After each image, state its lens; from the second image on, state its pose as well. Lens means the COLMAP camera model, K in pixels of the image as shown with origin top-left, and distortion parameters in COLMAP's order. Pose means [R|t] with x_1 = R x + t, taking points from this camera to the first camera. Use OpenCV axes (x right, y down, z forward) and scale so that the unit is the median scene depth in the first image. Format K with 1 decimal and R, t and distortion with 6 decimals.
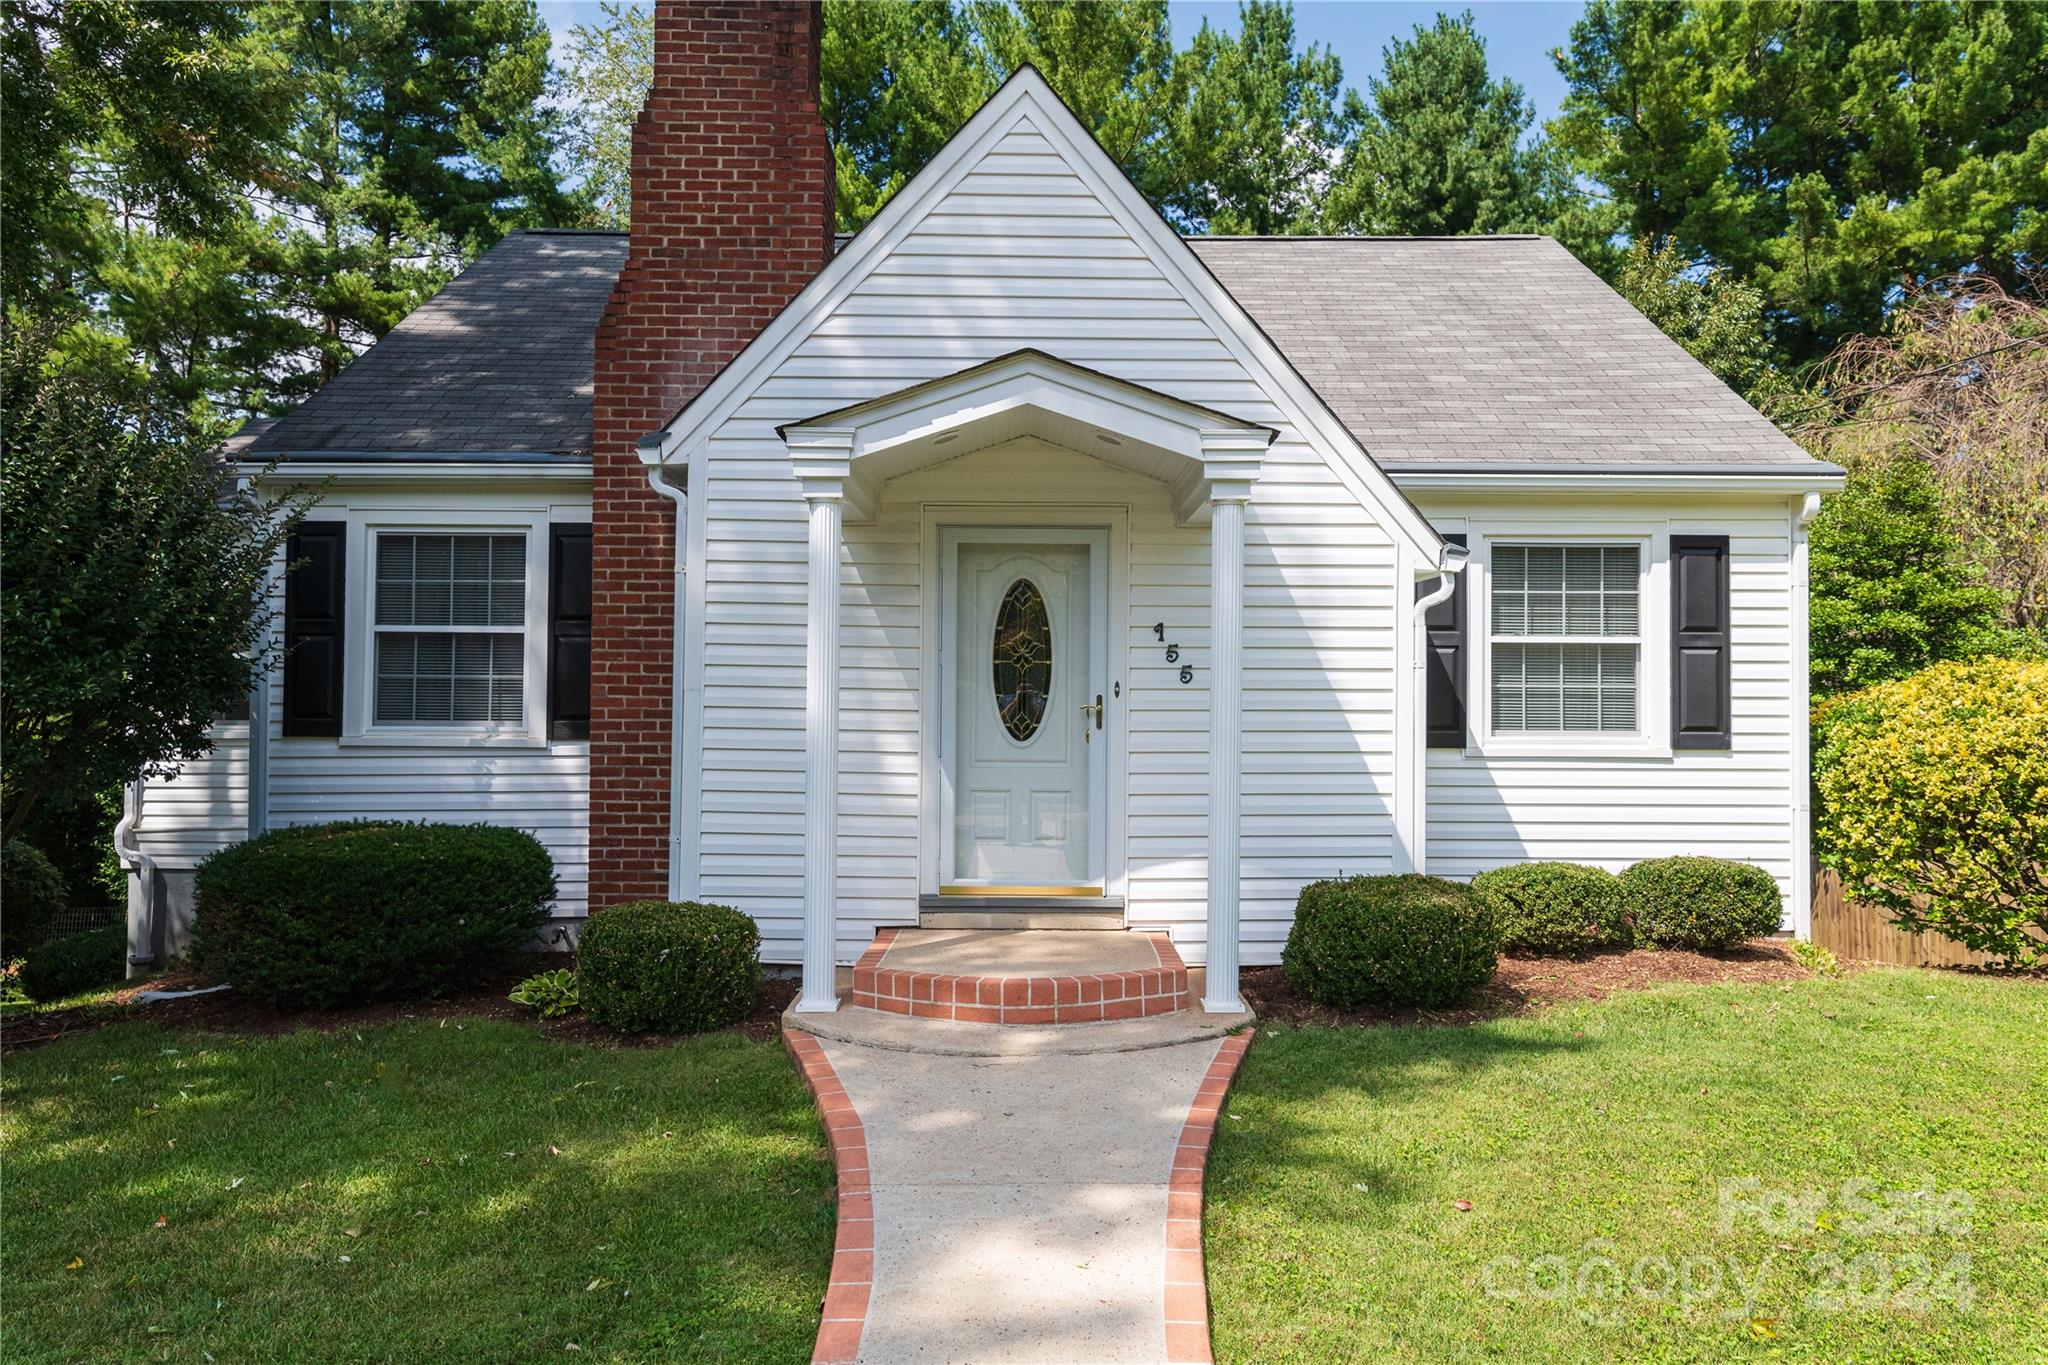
lens RADIAL K [[1316.7, 0, 1025.8], [0, 1316.7, 671.6], [0, 0, 1]] dist [-0.000538, -0.000013]
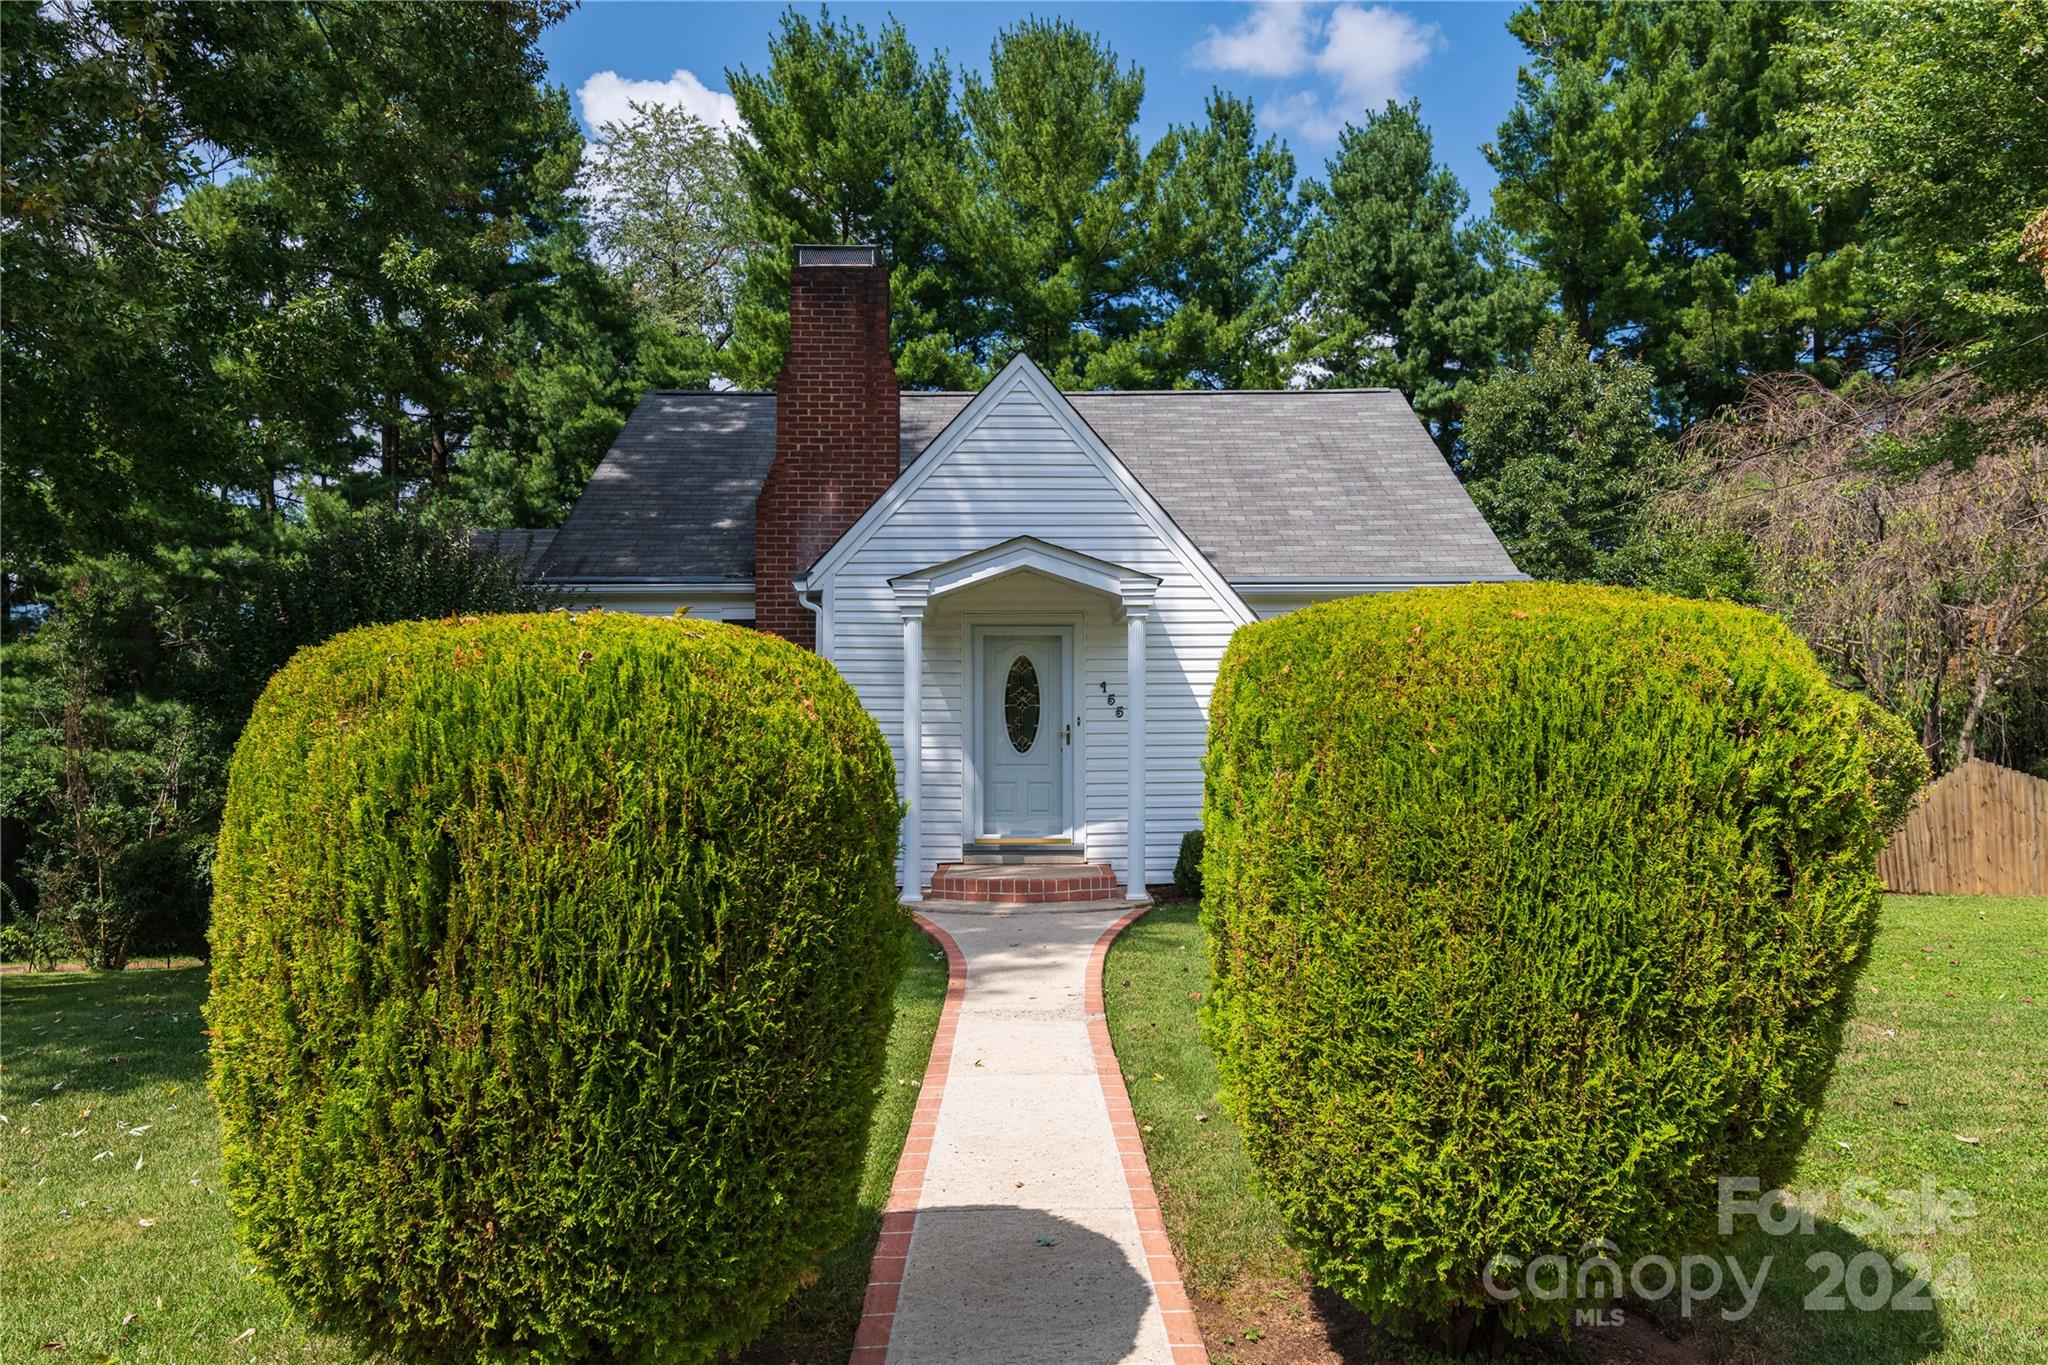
lens RADIAL K [[1359.4, 0, 1028.5], [0, 1359.4, 685.9], [0, 0, 1]] dist [0.006011, 0.001272]
pose [[0.999908, -0.010423, 0.008694, -0.008207], [0.010520, 0.999882, -0.011233, -0.011145], [-0.008576, 0.011323, 0.999899, -0.632555]]
